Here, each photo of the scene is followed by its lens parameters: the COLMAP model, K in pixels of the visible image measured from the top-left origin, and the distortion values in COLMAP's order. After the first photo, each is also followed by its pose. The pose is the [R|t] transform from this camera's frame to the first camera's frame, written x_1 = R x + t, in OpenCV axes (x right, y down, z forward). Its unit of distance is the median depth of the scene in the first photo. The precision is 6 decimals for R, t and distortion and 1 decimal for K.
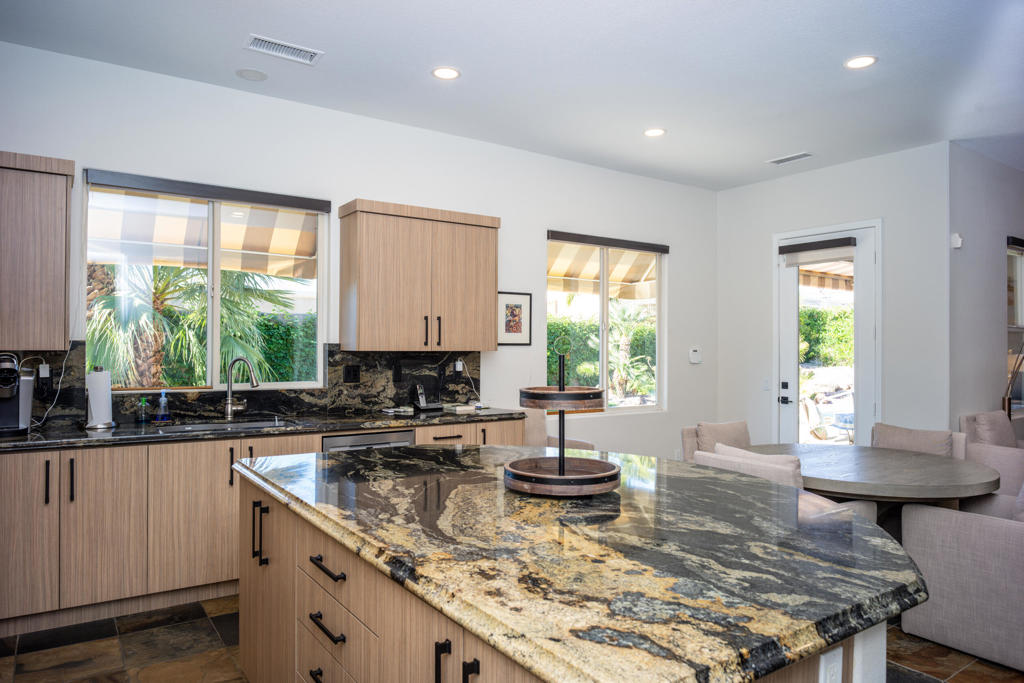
lens RADIAL K [[677.1, 0, 513.8], [0, 677.1, 344.1], [0, 0, 1]] dist [-0.032905, 0.012429]
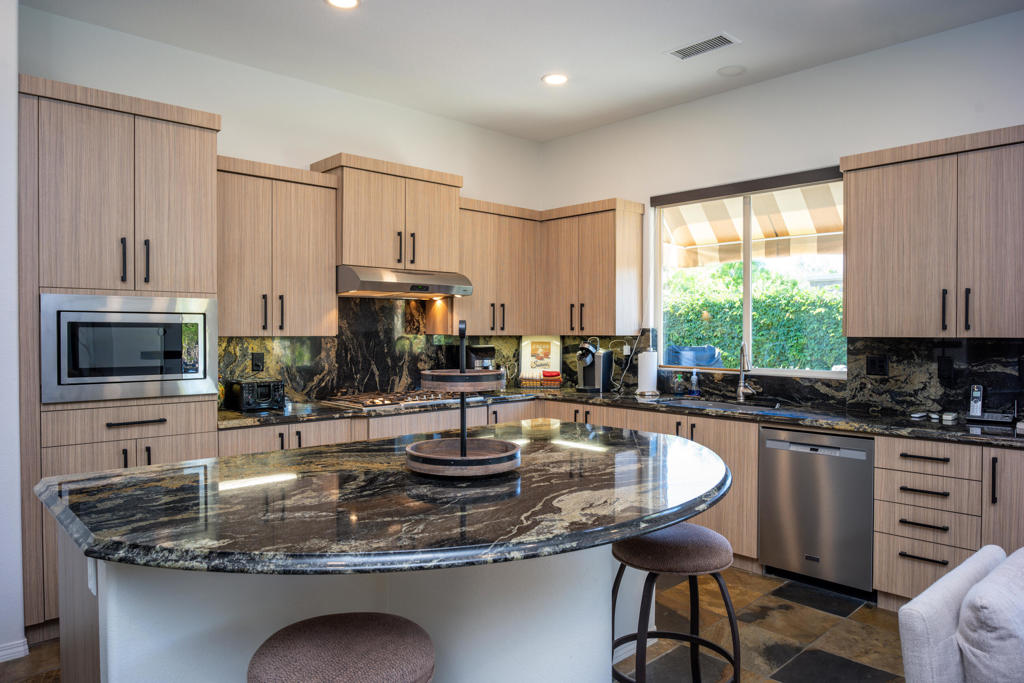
lens RADIAL K [[677.1, 0, 513.5], [0, 677.1, 340.1], [0, 0, 1]] dist [-0.032905, 0.012429]
pose [[0.119551, 0.006240, -0.992808, 0.543252], [0.004892, 0.999964, 0.006874, 0.006013], [0.992816, -0.005679, 0.119516, 0.473768]]
